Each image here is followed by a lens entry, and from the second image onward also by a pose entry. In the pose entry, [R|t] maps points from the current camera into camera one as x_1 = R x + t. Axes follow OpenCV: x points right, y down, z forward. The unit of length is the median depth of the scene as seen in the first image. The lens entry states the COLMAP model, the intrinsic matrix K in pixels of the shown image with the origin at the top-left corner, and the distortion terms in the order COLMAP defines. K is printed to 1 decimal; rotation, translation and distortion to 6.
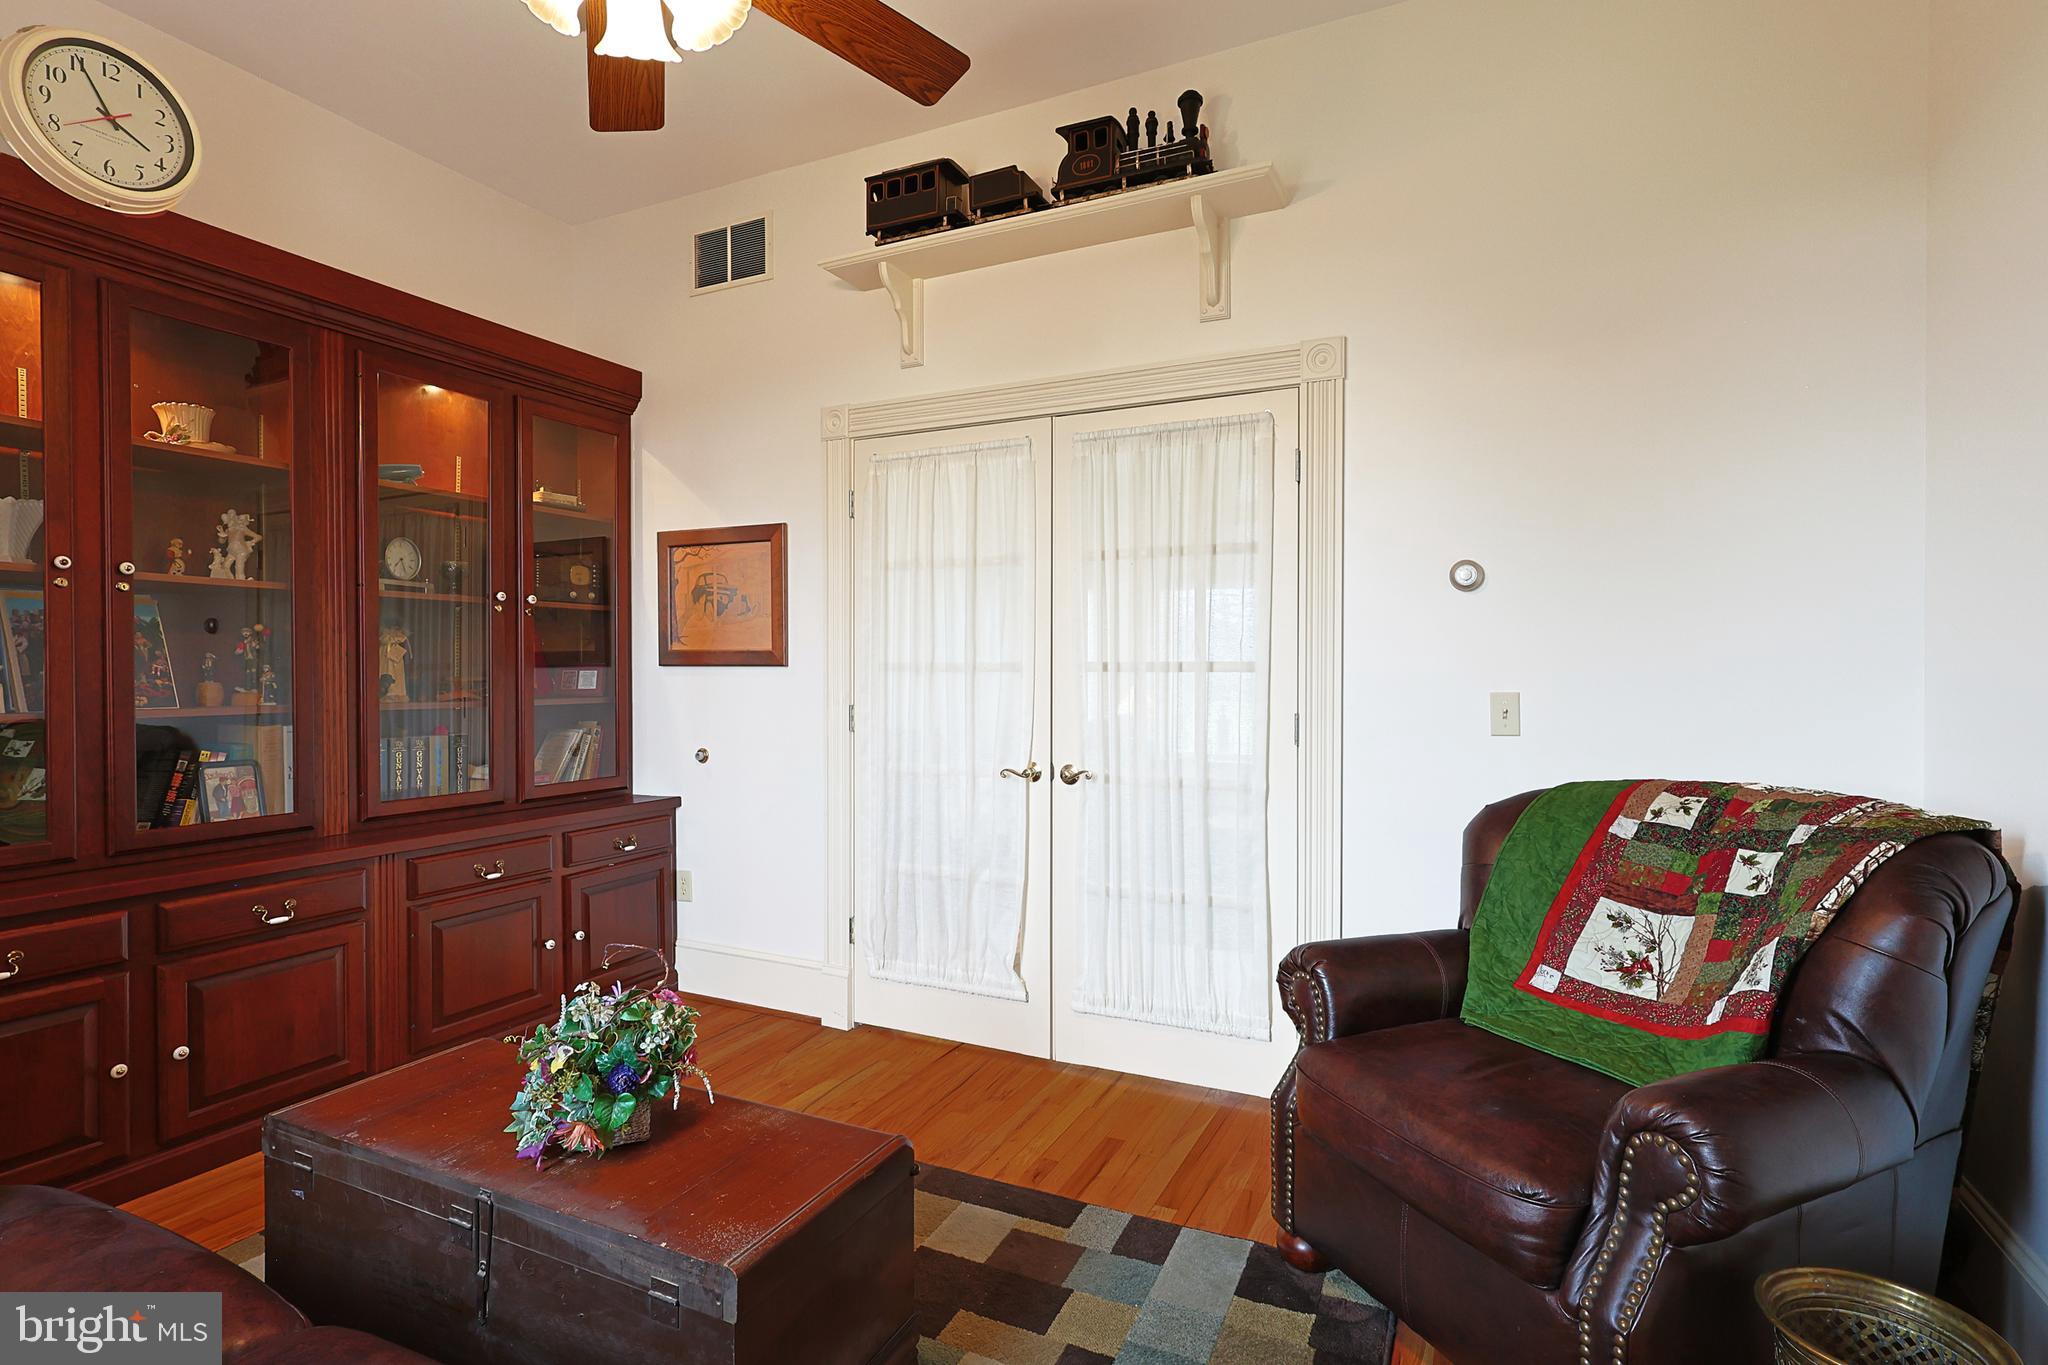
lens RADIAL K [[1024.4, 0, 1028.6], [0, 1024.4, 682.3], [0, 0, 1]] dist [-0.001346, 0.000714]
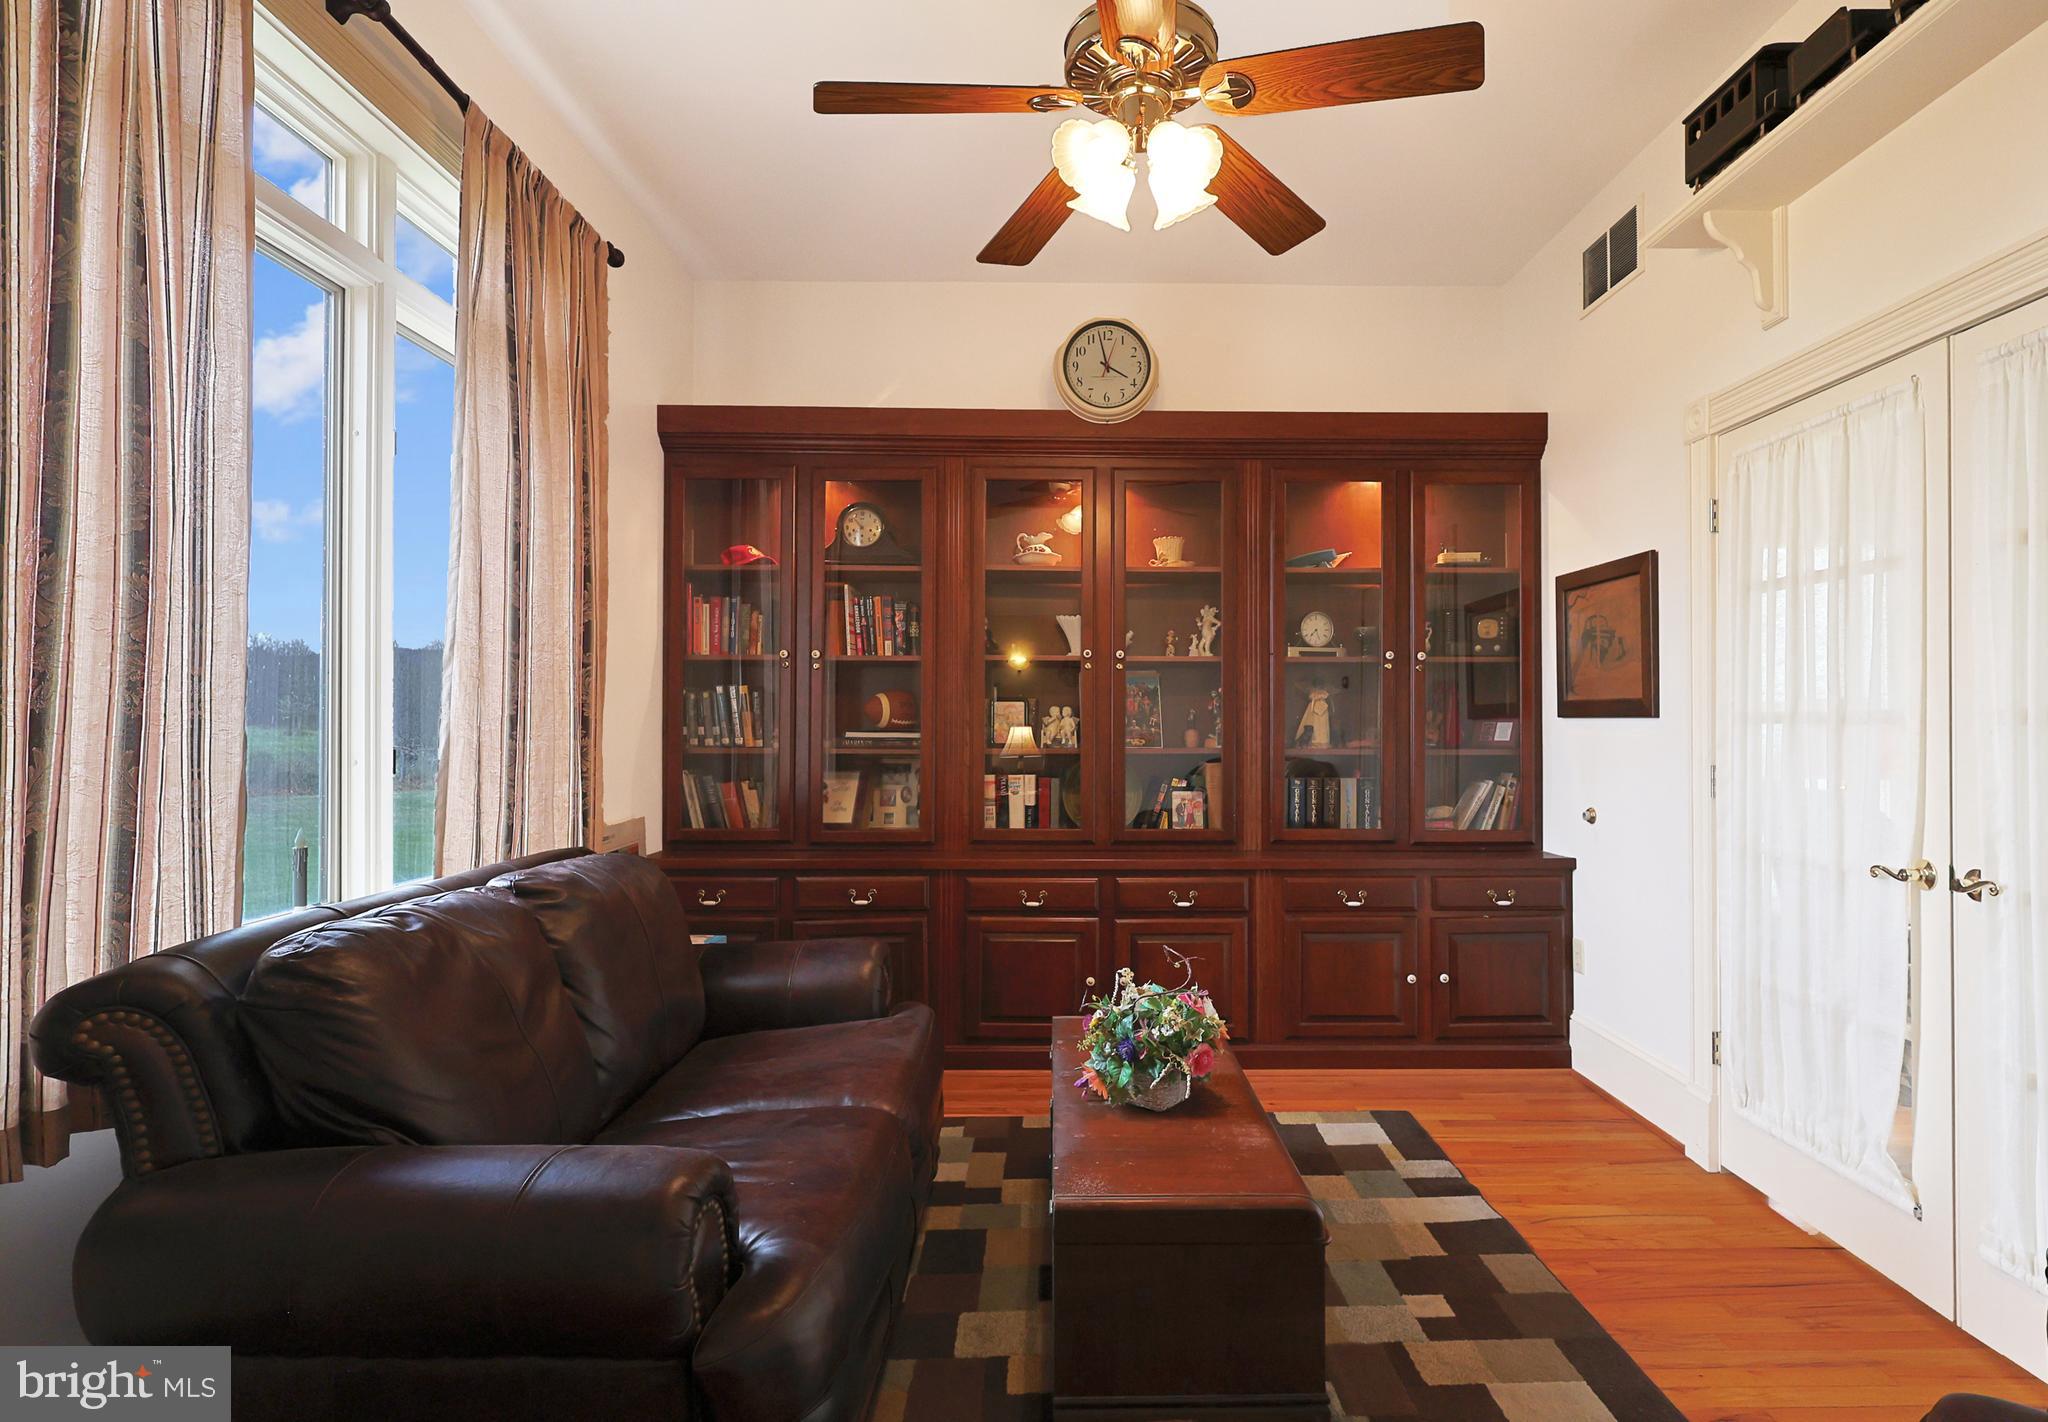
lens RADIAL K [[1040.8, 0, 1032.4], [0, 1040.8, 707.0], [0, 0, 1]] dist [0.001344, 0.000245]
pose [[0.425966, -0.013186, -0.904643, 0.338087], [-0.011012, 0.999744, -0.019758, -0.001288], [0.904672, 0.018378, 0.425712, 0.168399]]
